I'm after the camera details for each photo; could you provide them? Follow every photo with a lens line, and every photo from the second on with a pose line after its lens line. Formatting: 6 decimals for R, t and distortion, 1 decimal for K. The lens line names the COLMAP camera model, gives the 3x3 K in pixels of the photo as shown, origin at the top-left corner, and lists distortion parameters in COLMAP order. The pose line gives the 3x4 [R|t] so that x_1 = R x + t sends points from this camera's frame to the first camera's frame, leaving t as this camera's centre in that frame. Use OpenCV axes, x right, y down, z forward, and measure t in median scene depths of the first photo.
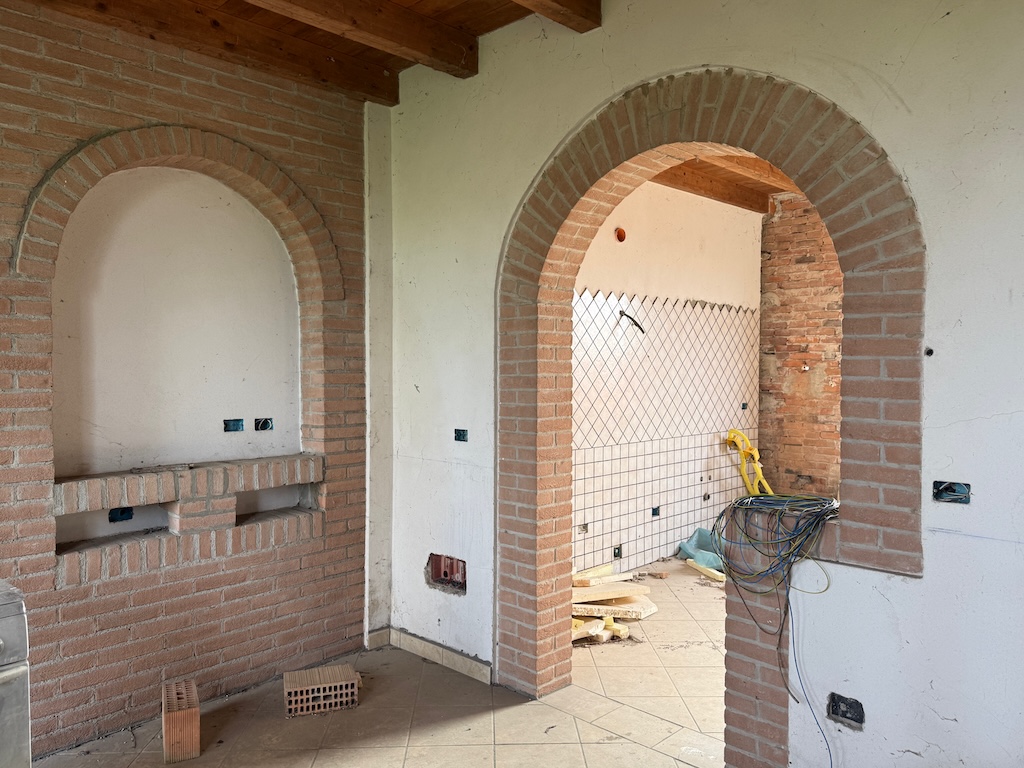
lens RADIAL K [[738.1, 0, 521.7], [0, 738.1, 389.5], [0, 0, 1]] dist [0.217985, -0.425340]
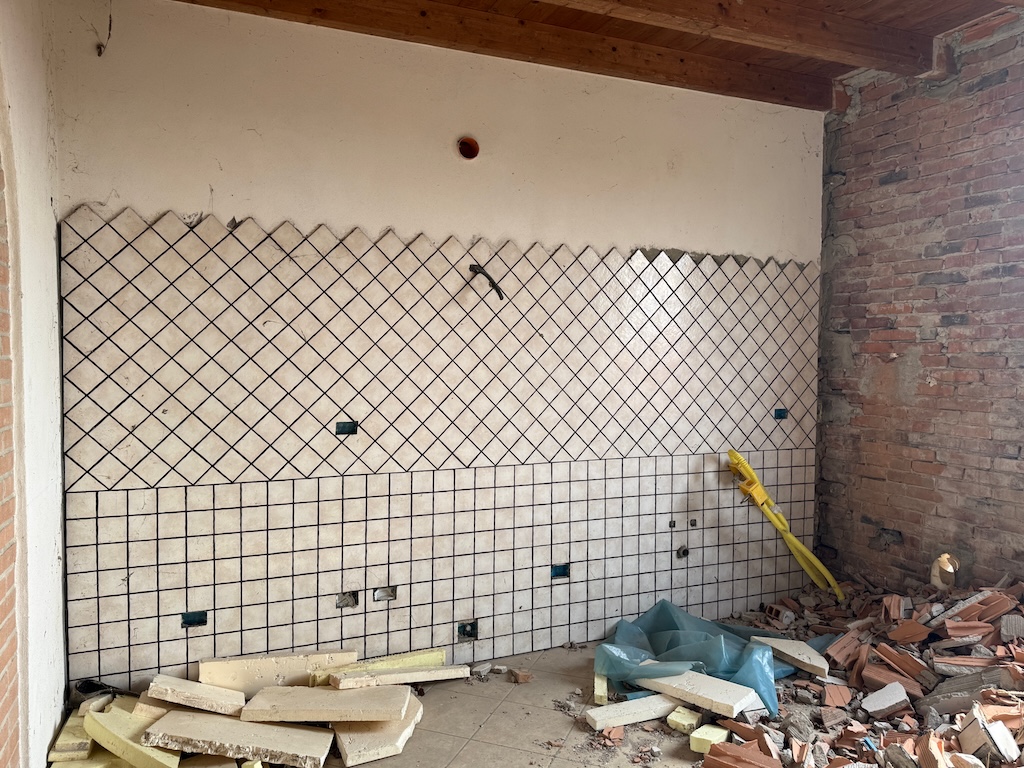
lens RADIAL K [[724.1, 0, 512.0], [0, 724.1, 384.0], [0, 0, 1]] dist [0.102348, -0.109789]
pose [[0.922603, 0.016272, -0.385407, 0.634454], [-0.014670, 0.999867, 0.007097, -0.008724], [0.385471, -0.000894, 0.922719, 0.644840]]
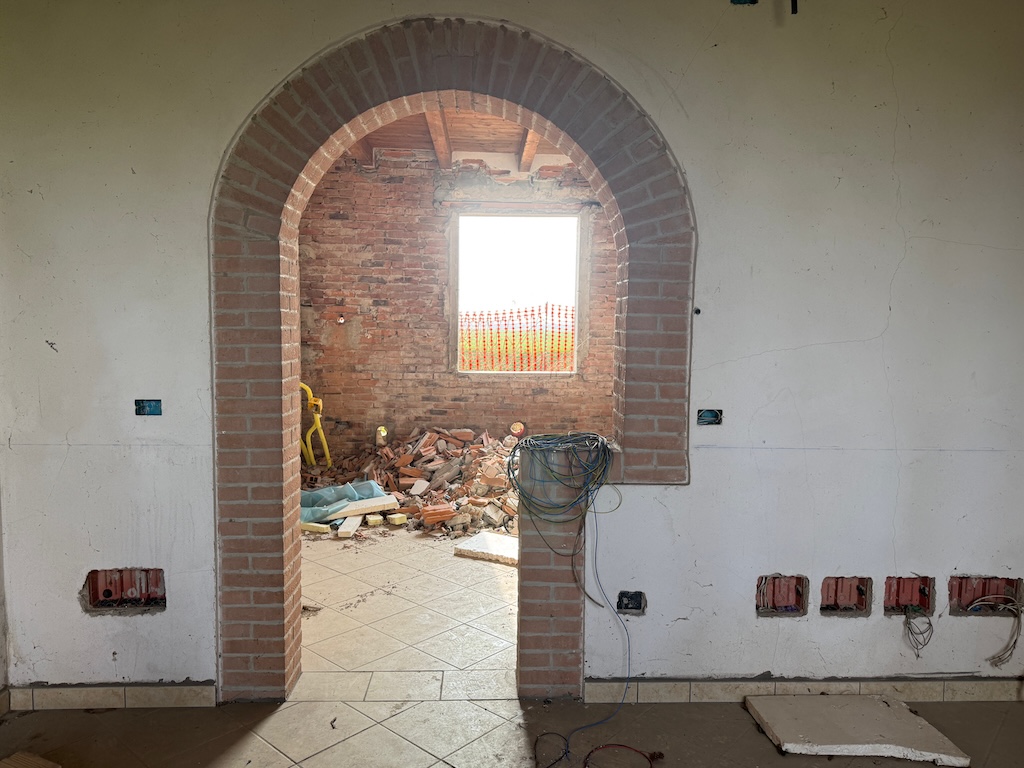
lens RADIAL K [[724.1, 0, 512.0], [0, 724.1, 384.0], [0, 0, 1]] dist [0.102348, -0.109789]
pose [[0.701579, -0.054742, 0.710486, -0.367681], [0.012057, 0.997814, 0.064974, -0.006382], [-0.712490, -0.037018, 0.700705, 0.221607]]
